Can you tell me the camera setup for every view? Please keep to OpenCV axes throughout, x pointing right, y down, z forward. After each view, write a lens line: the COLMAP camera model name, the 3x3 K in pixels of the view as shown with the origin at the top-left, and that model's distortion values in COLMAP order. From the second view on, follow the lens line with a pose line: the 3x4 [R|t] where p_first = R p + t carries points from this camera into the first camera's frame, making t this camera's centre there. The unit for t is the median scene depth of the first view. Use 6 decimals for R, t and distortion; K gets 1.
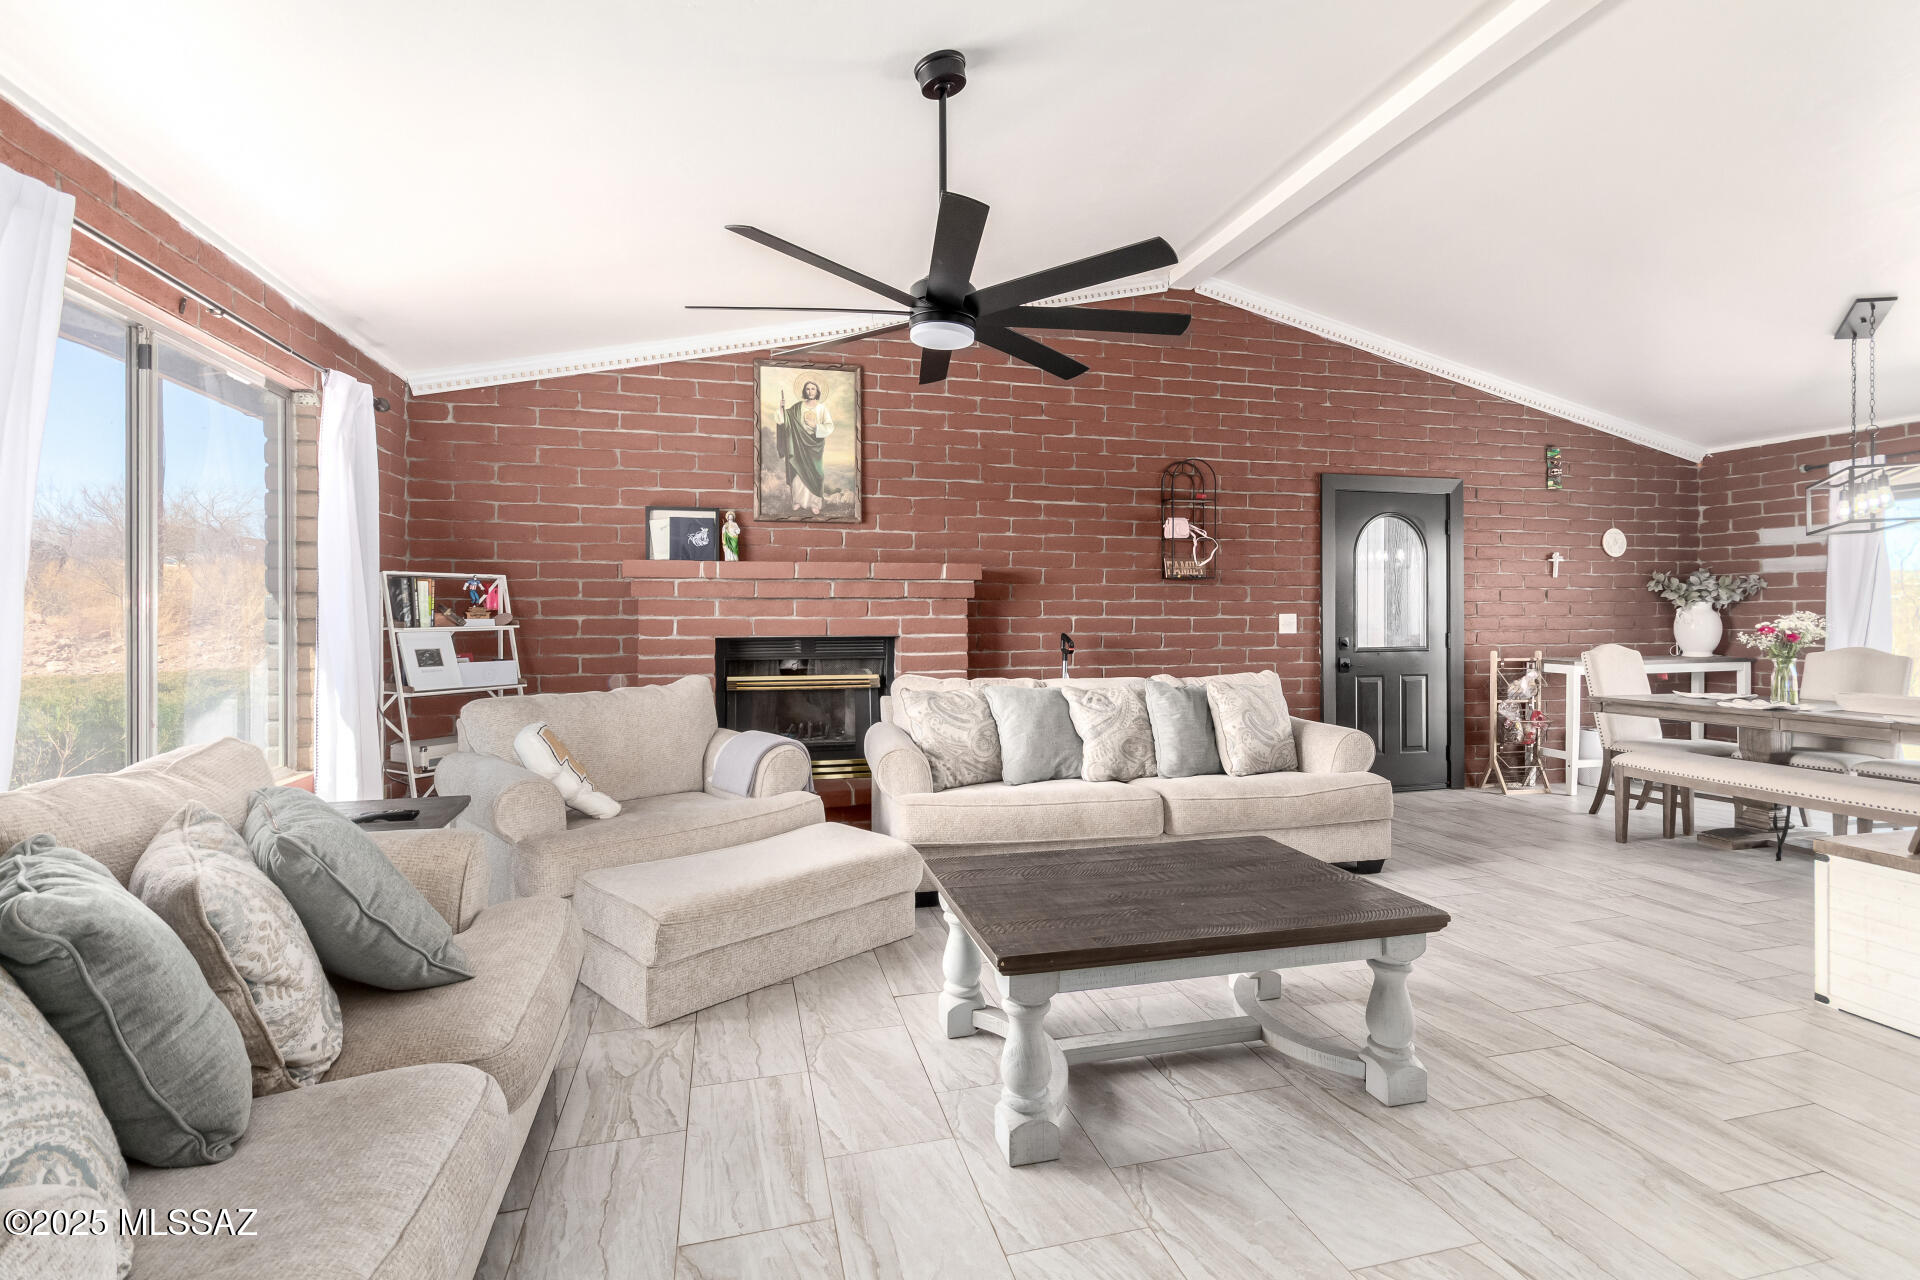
lens RADIAL K [[890.6, 0, 974.5], [0, 890.6, 617.2], [0, 0, 1]] dist [0.012342, -0.002560]
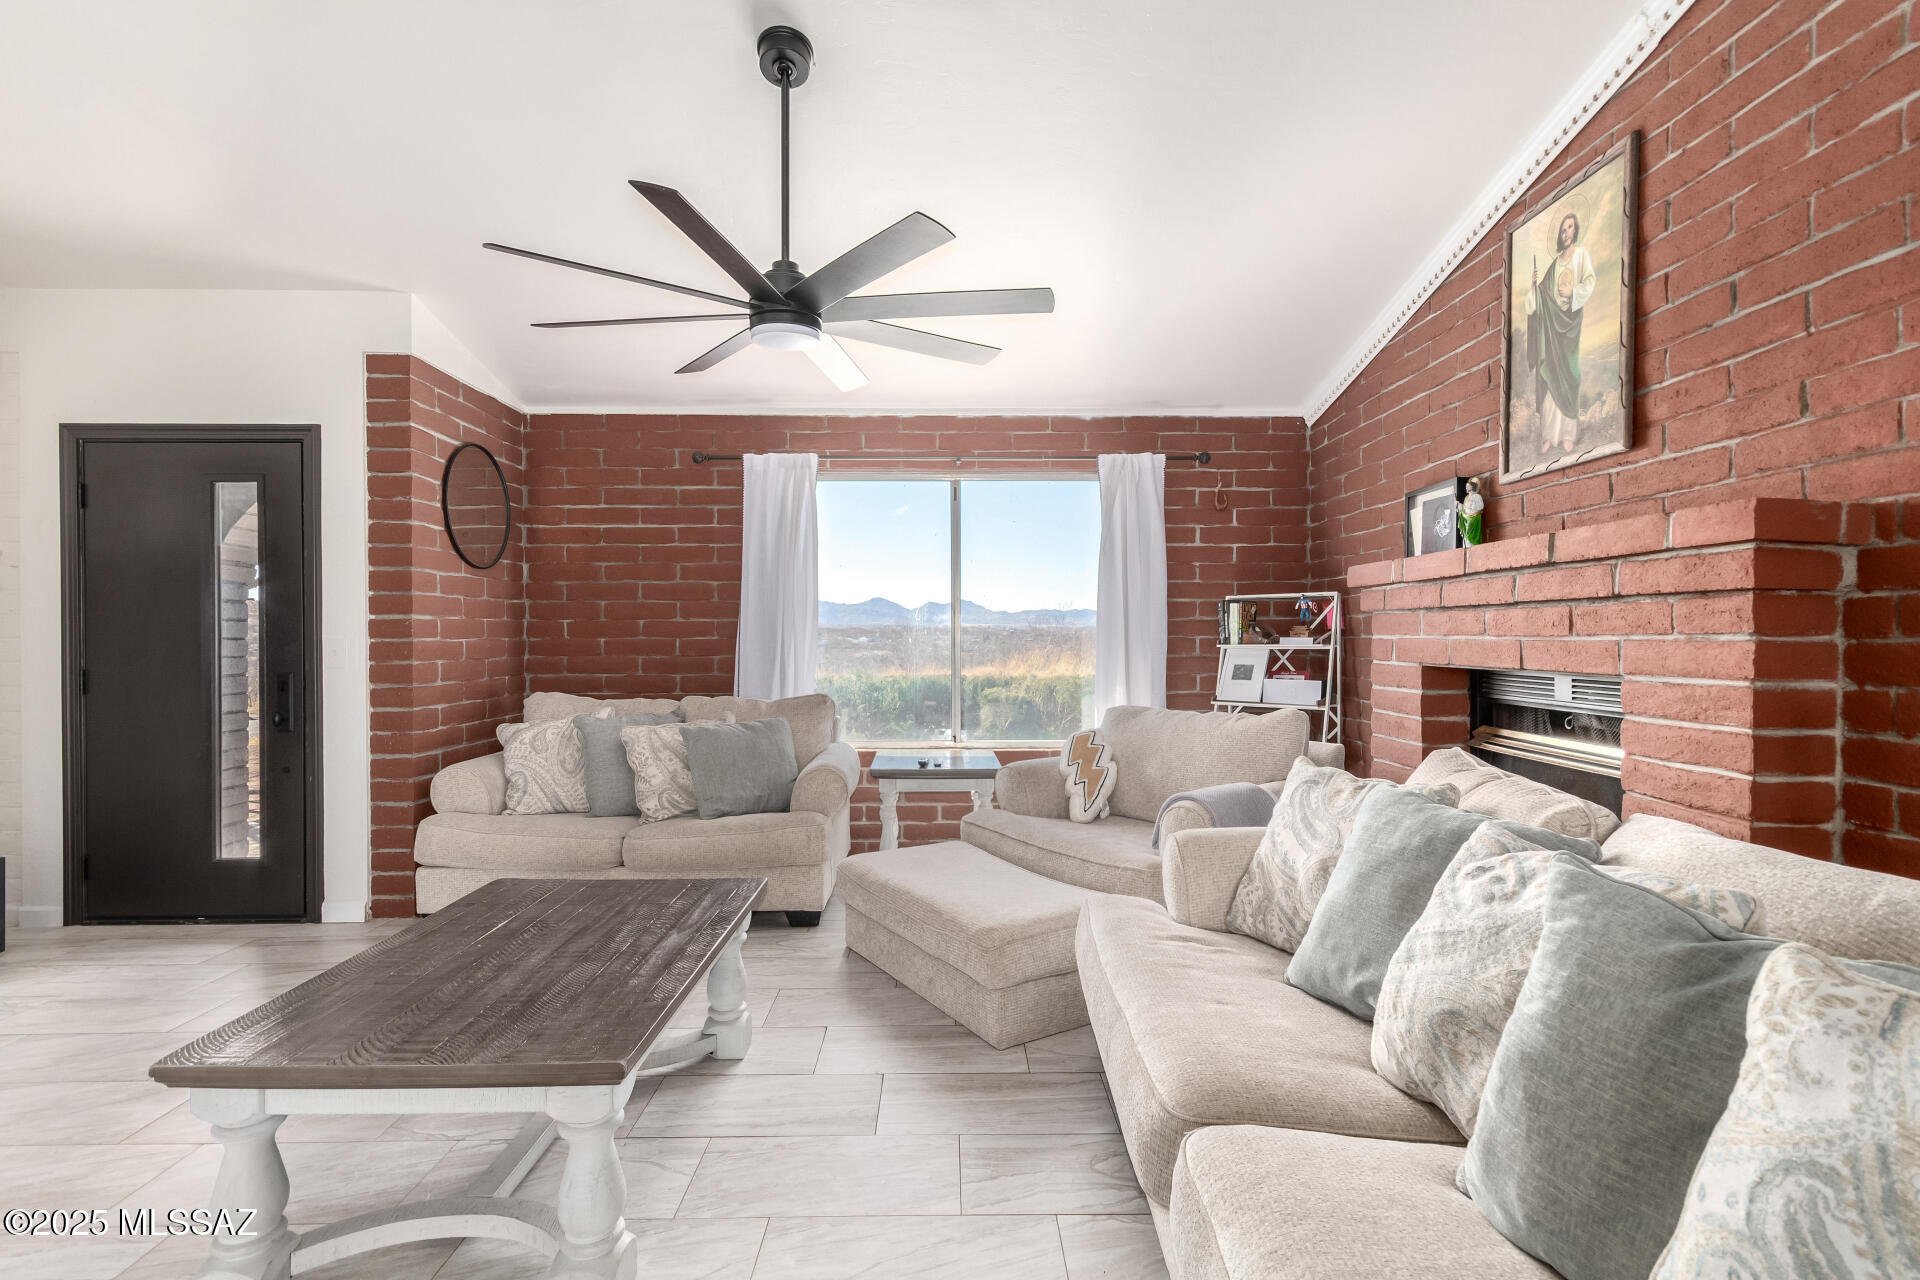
lens RADIAL K [[890.6, 0, 951.1], [0, 890.6, 646.0], [0, 0, 1]] dist [0.012342, -0.002560]
pose [[-0.245184, 0.014082, -0.969374, 0.388575], [-0.000451, 0.999893, 0.014639, -0.002483], [0.969476, 0.004026, -0.245151, 0.648632]]
